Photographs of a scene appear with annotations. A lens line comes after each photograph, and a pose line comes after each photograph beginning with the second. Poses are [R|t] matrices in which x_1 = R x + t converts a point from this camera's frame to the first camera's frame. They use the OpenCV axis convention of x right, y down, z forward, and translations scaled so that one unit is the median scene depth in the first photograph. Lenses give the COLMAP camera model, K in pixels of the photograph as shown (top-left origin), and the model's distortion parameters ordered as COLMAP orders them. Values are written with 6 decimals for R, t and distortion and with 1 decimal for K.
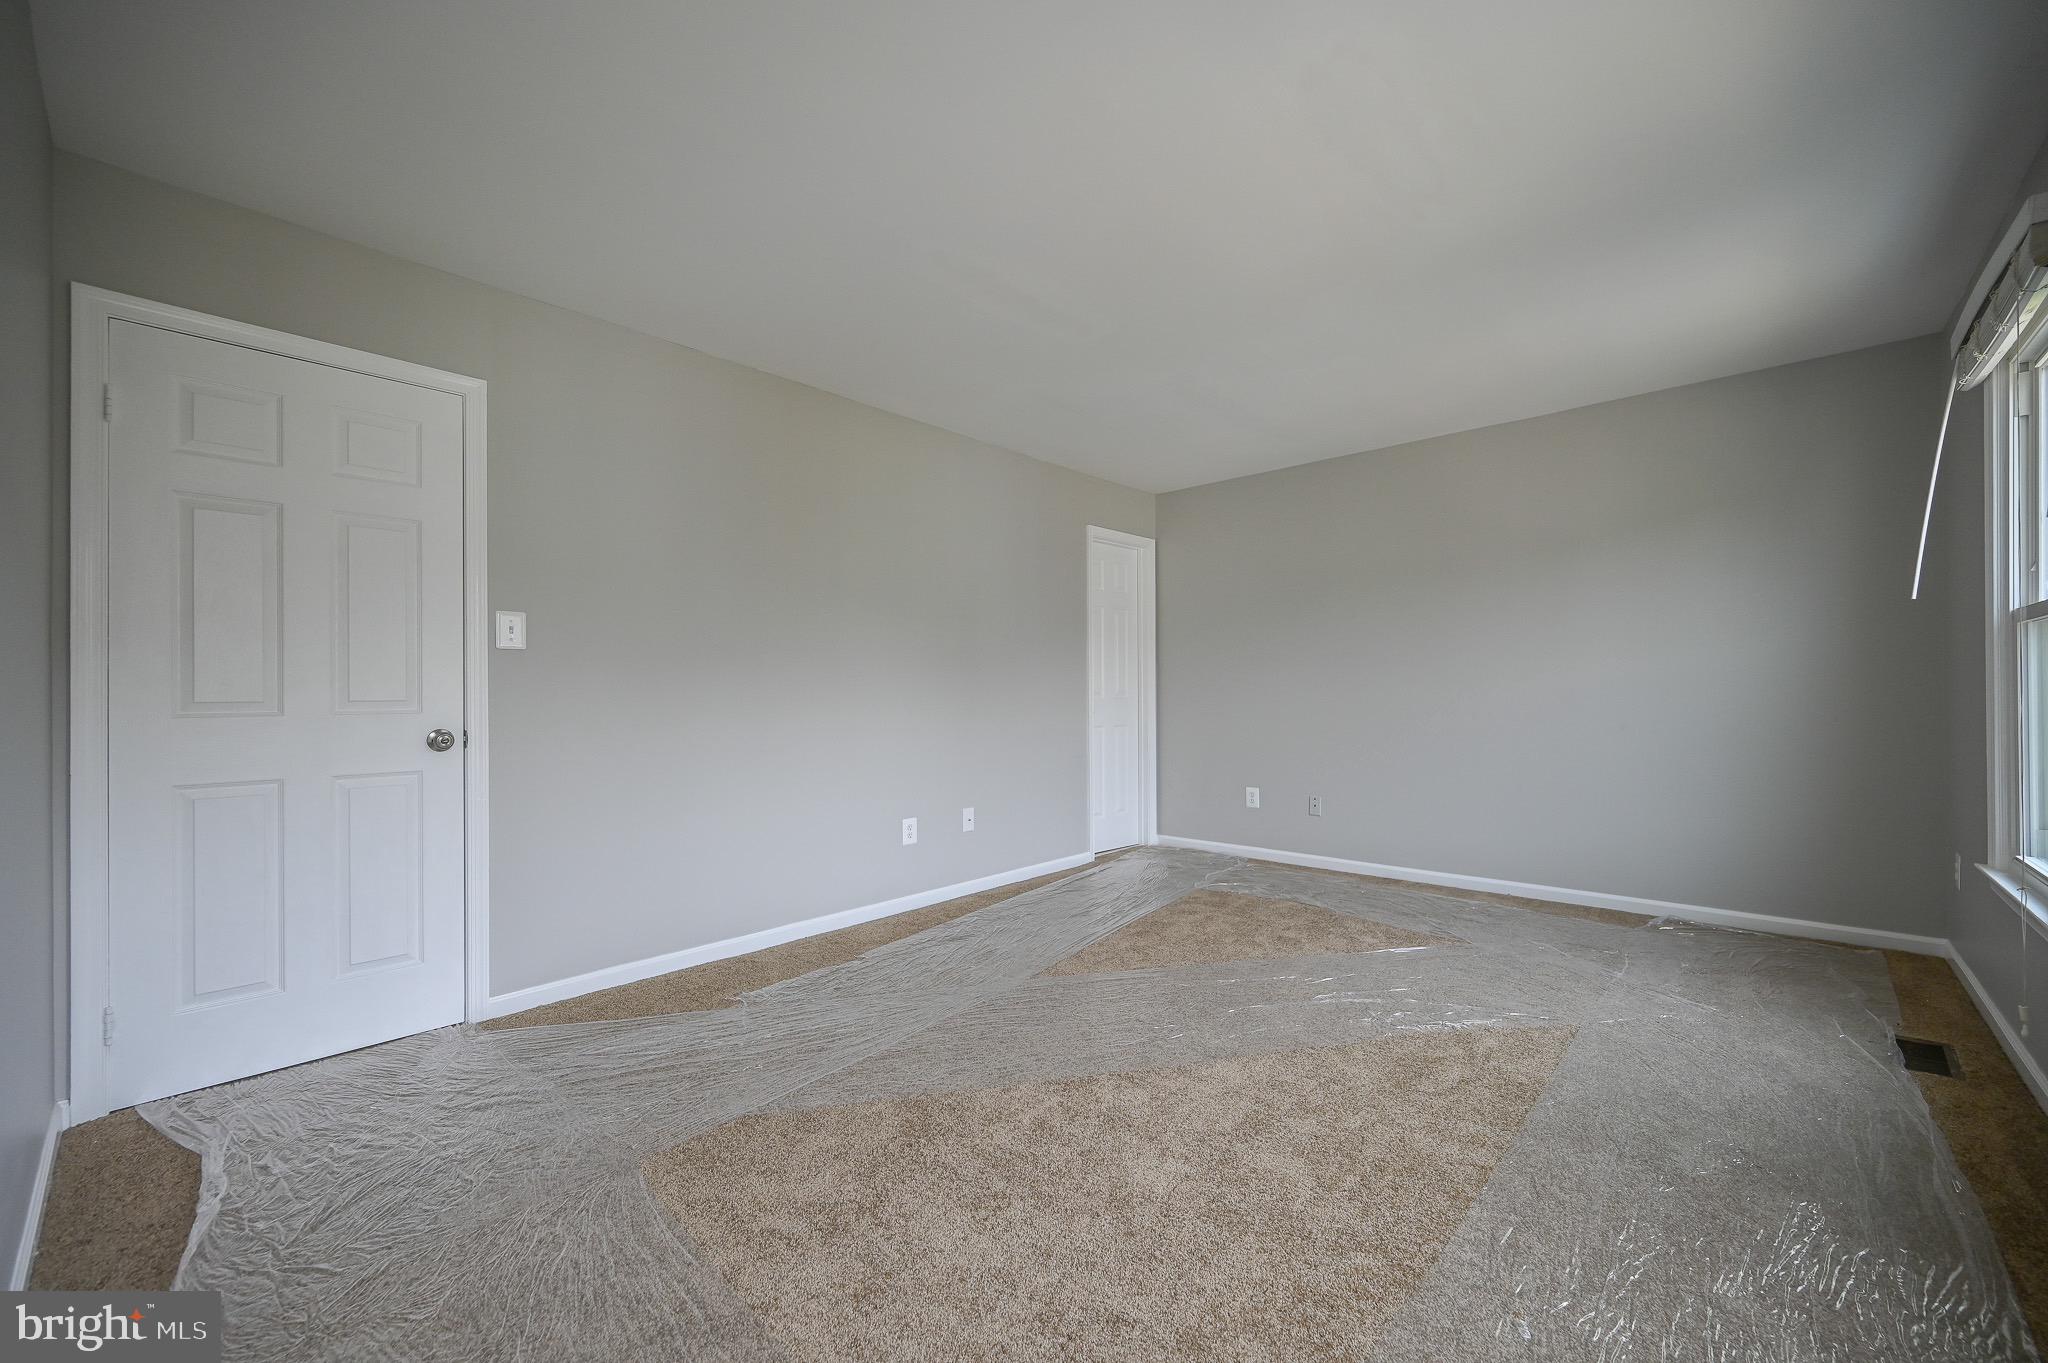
lens RADIAL K [[804.8, 0, 1026.5], [0, 804.8, 685.6], [0, 0, 1]] dist [-0.000662, 0.000141]
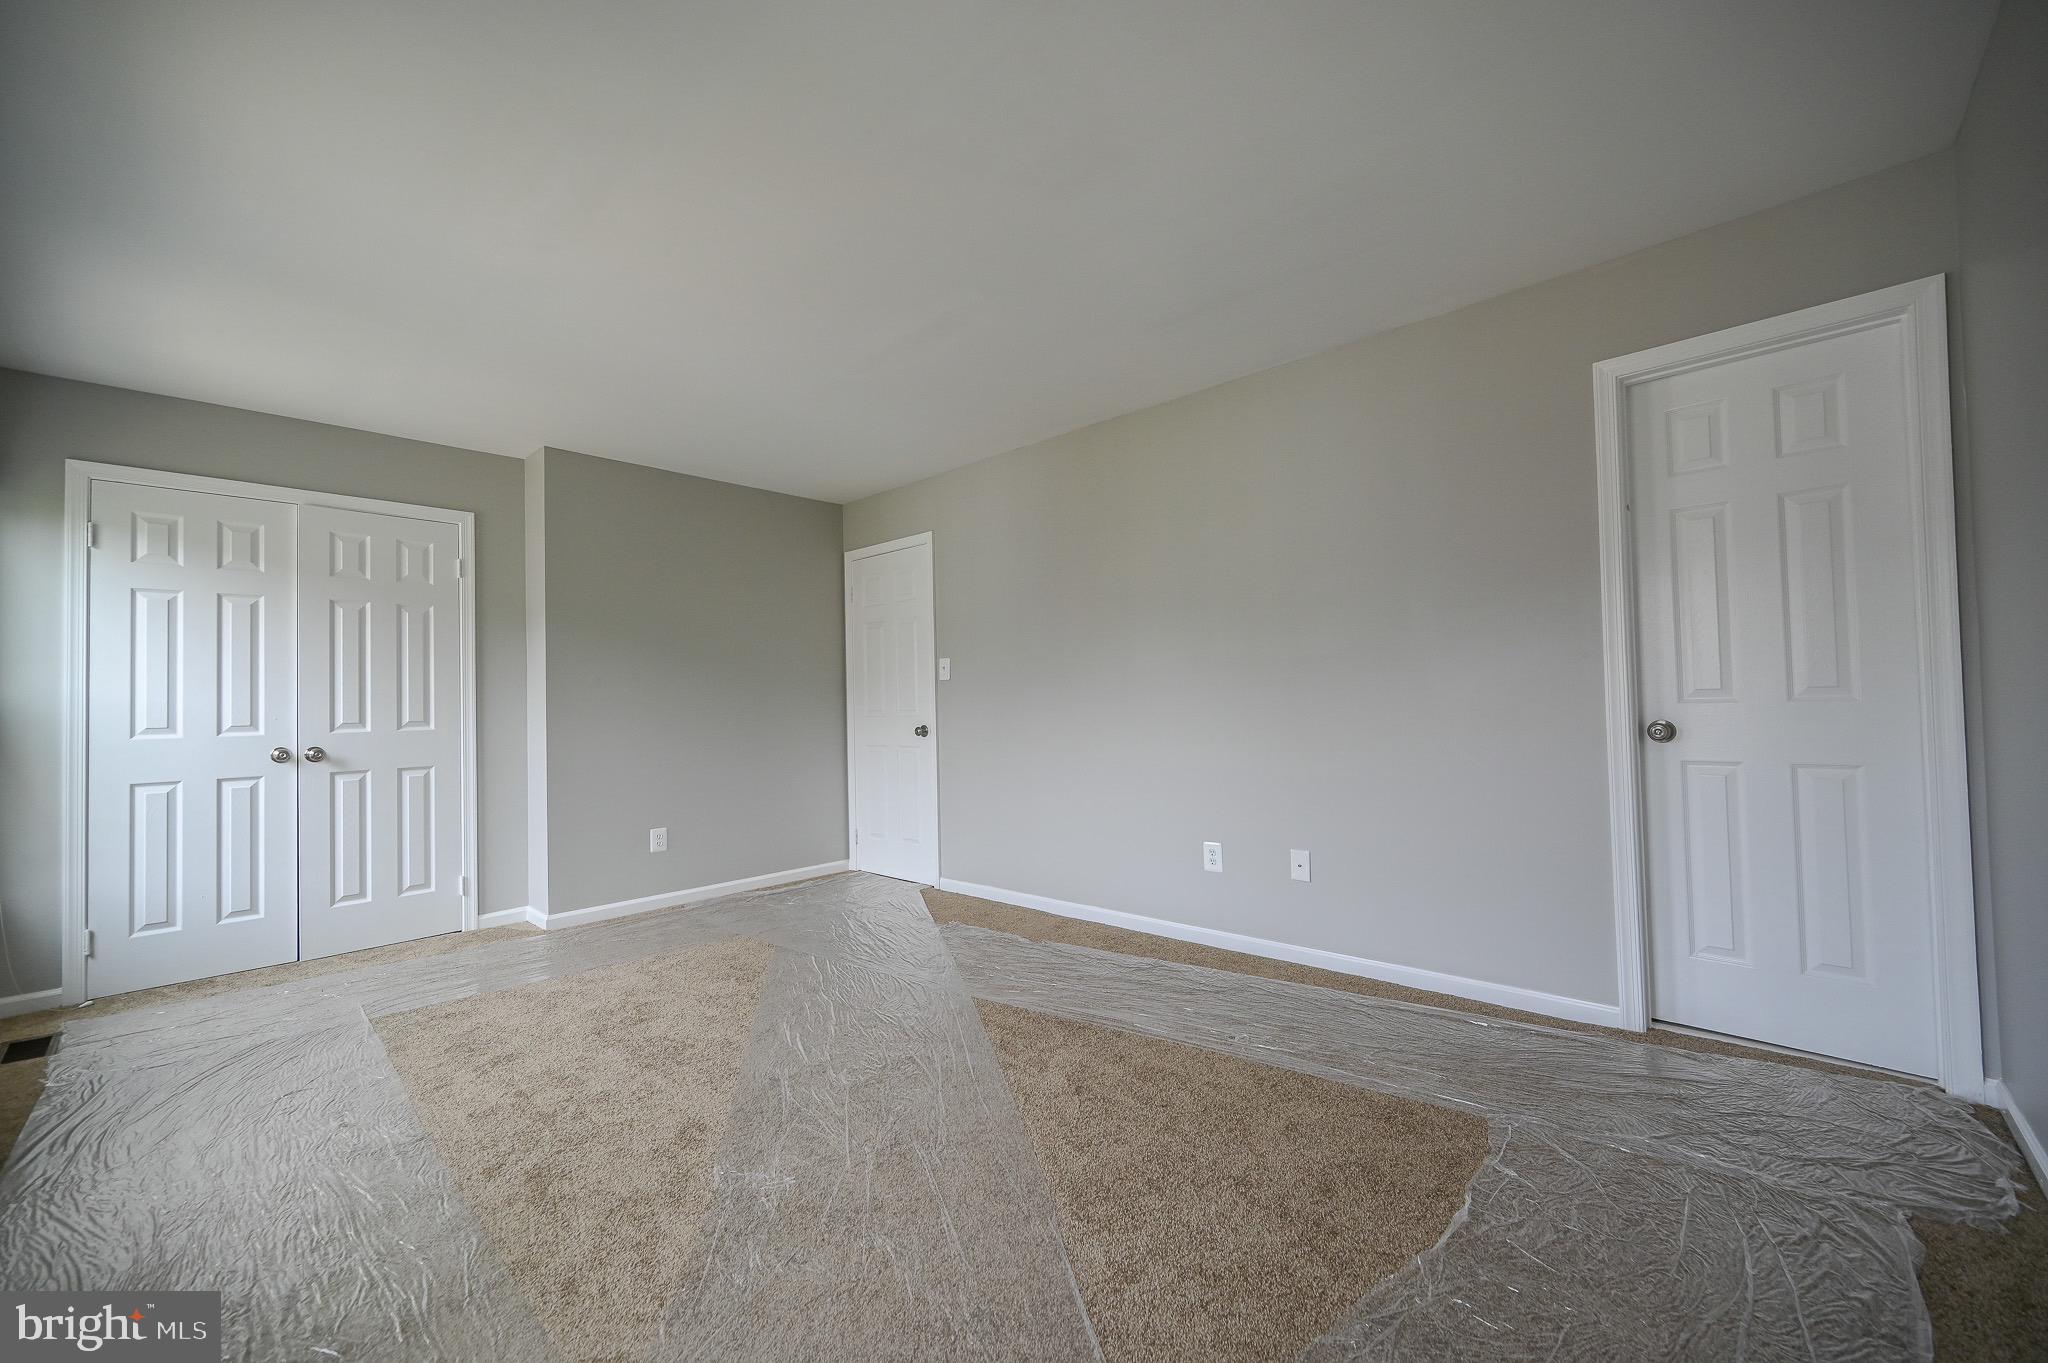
lens RADIAL K [[800.7, 0, 1032.4], [0, 800.7, 685.5], [0, 0, 1]] dist [0.002233, 0.000330]
pose [[-0.000740, -0.014756, -0.999891, 1.000901], [0.034756, 0.999287, -0.014773, -0.000236], [0.999396, -0.034763, -0.000227, 1.101934]]
